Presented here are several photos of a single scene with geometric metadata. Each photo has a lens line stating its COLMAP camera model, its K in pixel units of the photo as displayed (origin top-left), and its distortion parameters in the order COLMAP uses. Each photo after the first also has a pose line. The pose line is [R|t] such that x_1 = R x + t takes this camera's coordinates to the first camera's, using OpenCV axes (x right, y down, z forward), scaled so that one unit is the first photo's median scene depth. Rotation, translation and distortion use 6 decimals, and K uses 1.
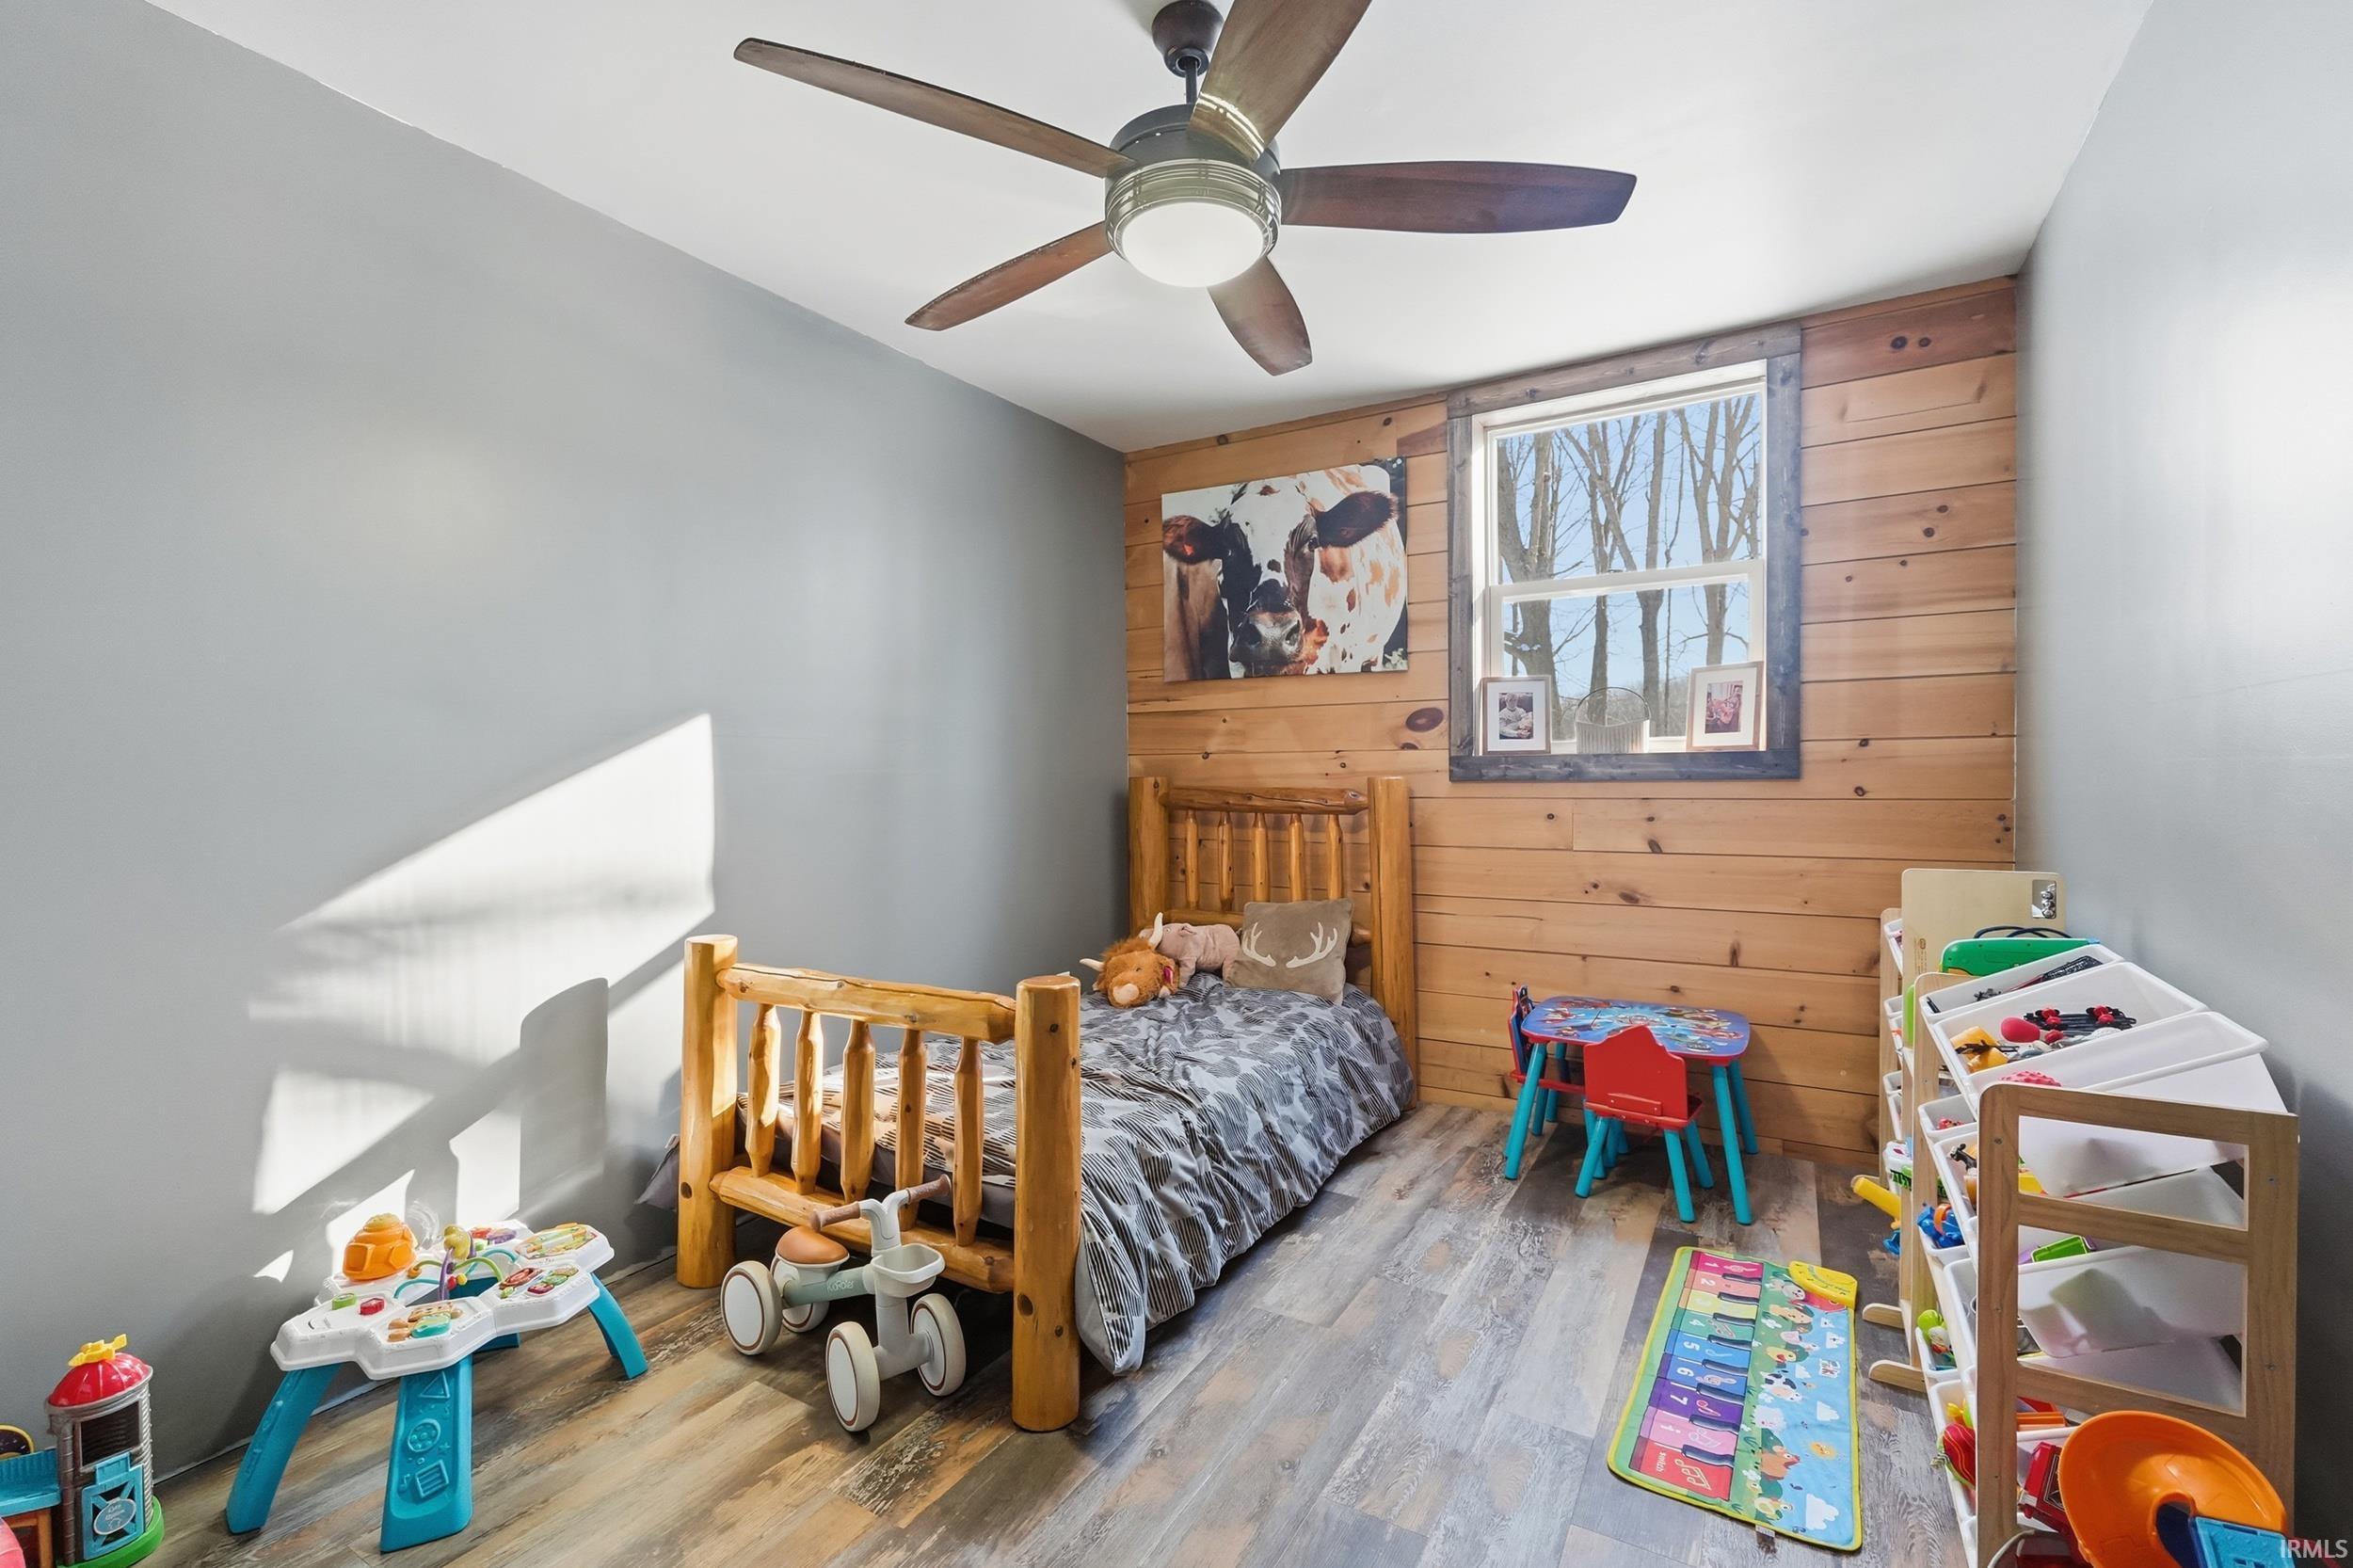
lens RADIAL K [[1013.2, 0, 1177.0], [0, 1013.2, 794.9], [0, 0, 1]] dist [-0.000603, 0.000226]
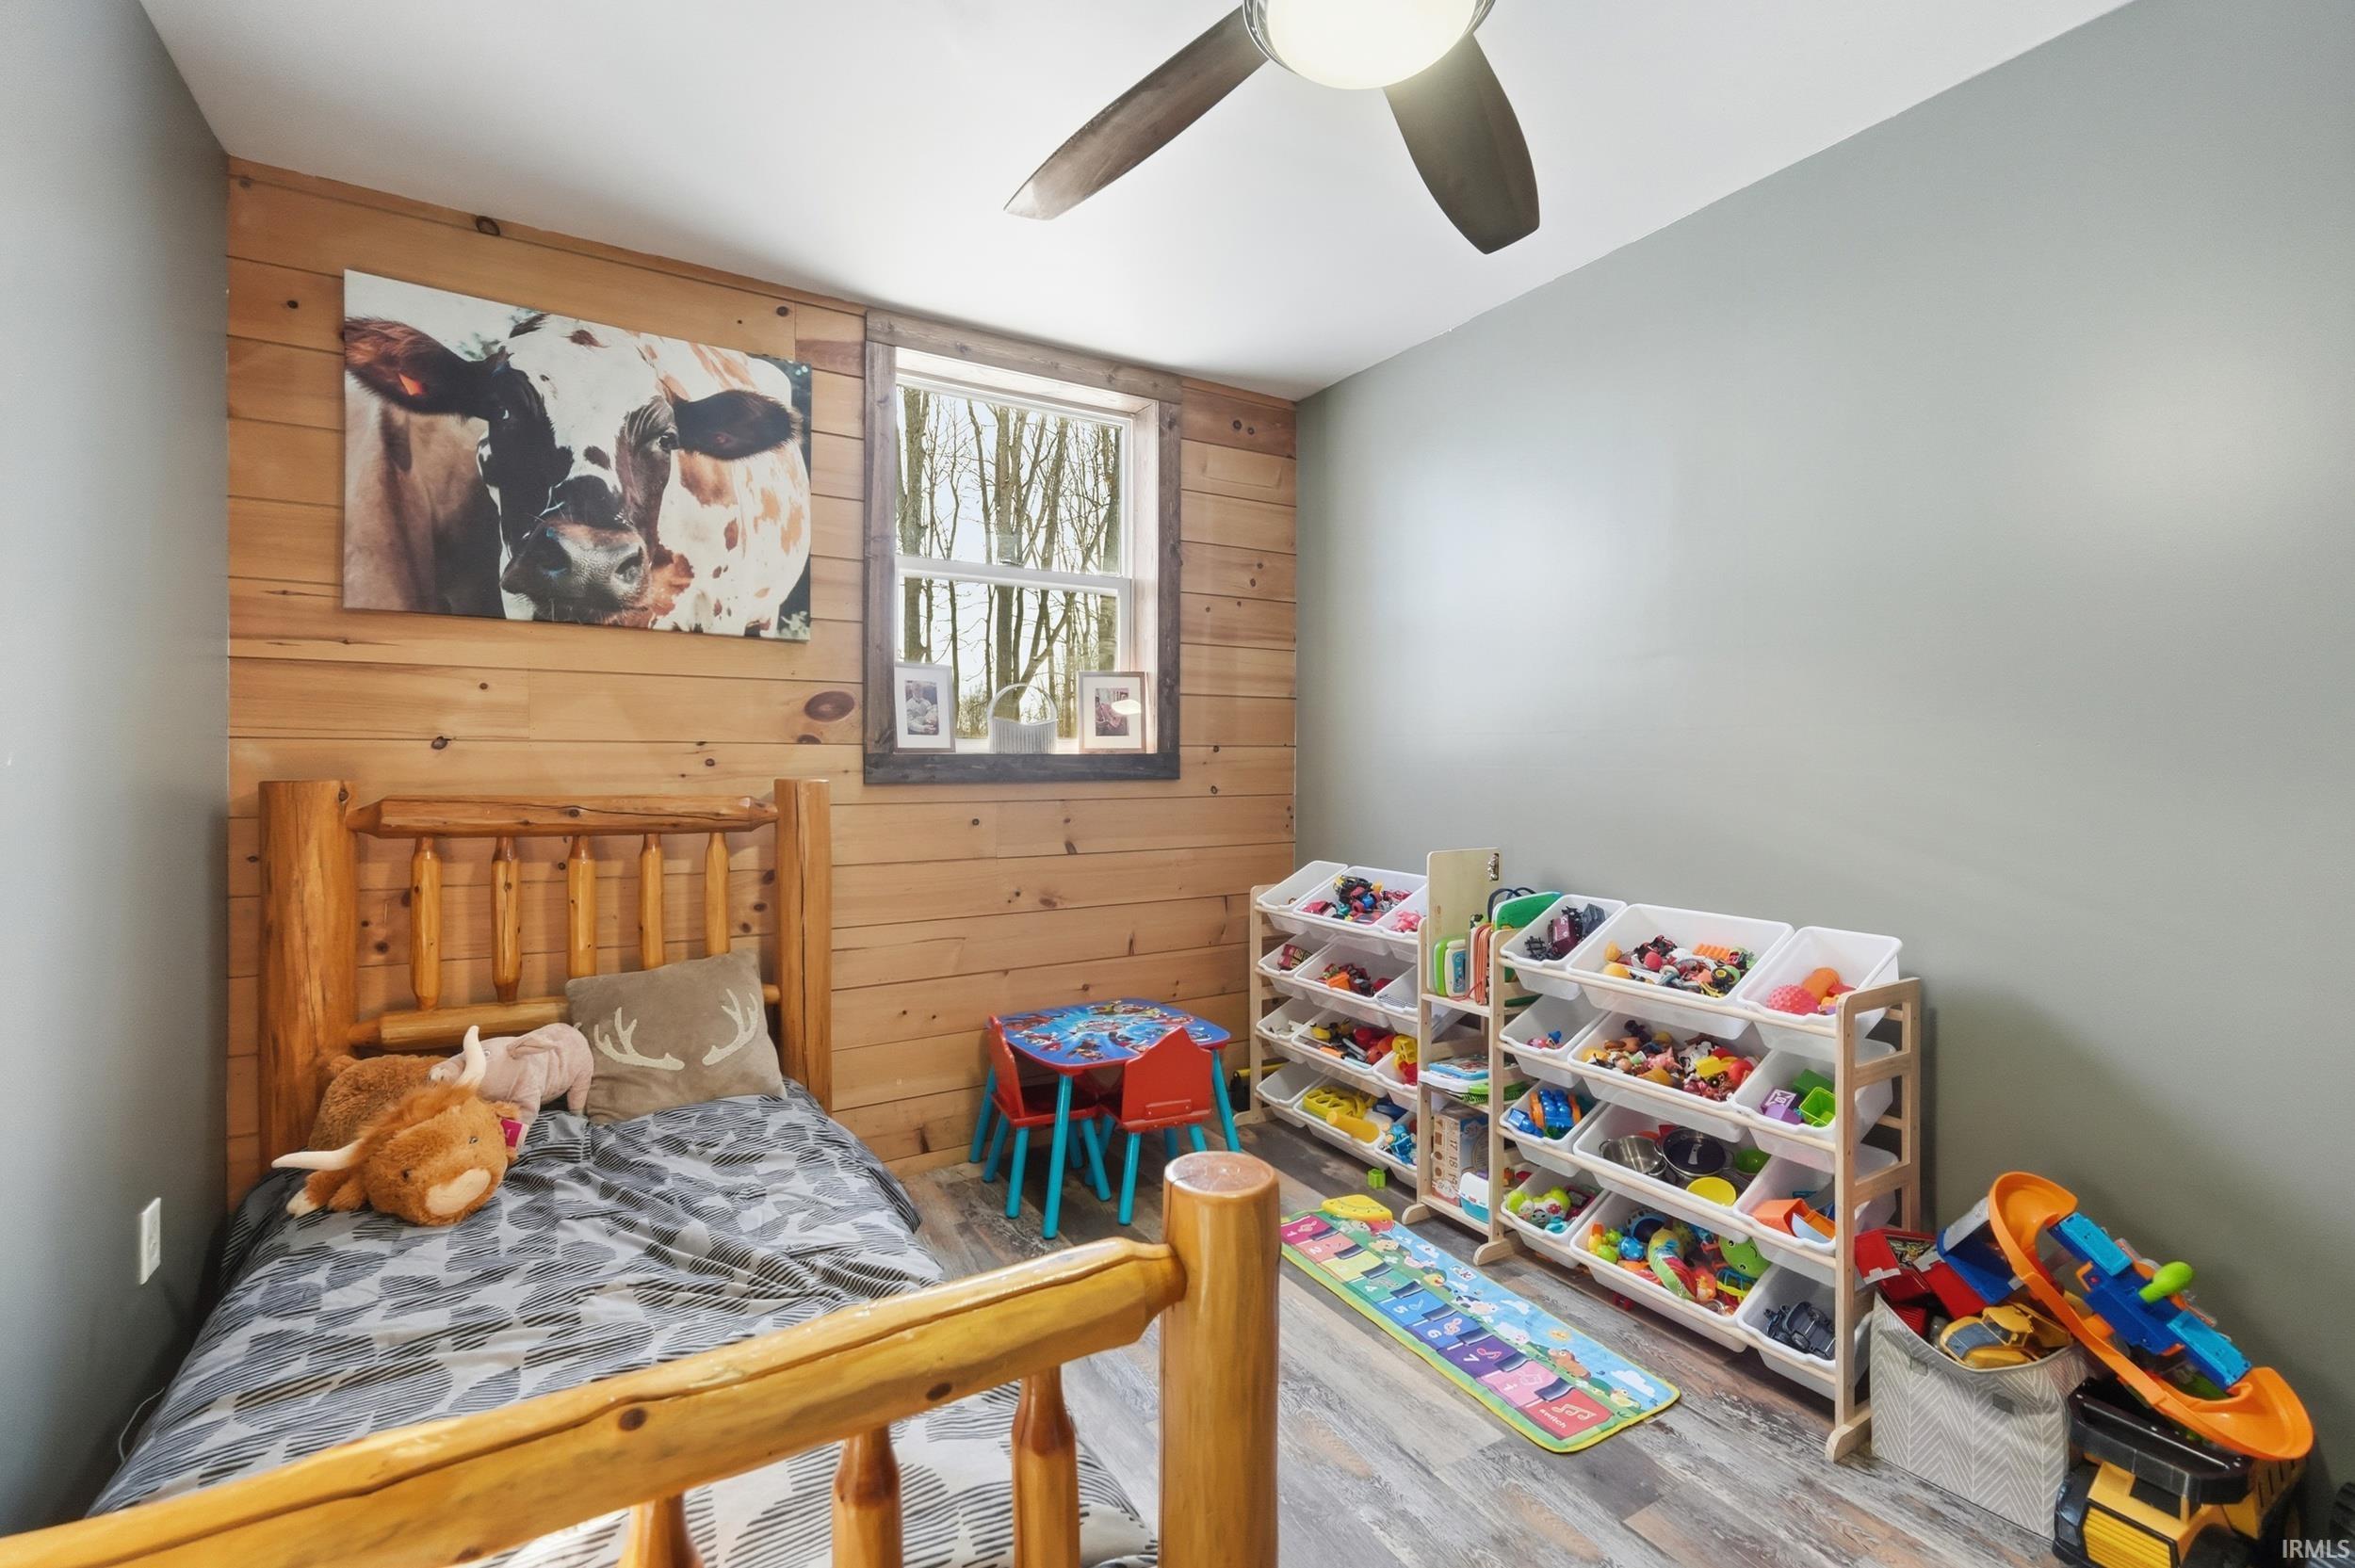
lens RADIAL K [[999.9, 0, 1175.5], [0, 999.9, 767.0], [0, 0, 1]] dist [0.000190, 0.000173]
pose [[0.484592, 0.006955, 0.874713, -0.300670], [0.017483, 0.999692, -0.017634, -0.008405], [-0.874565, 0.023838, 0.484321, 0.383587]]
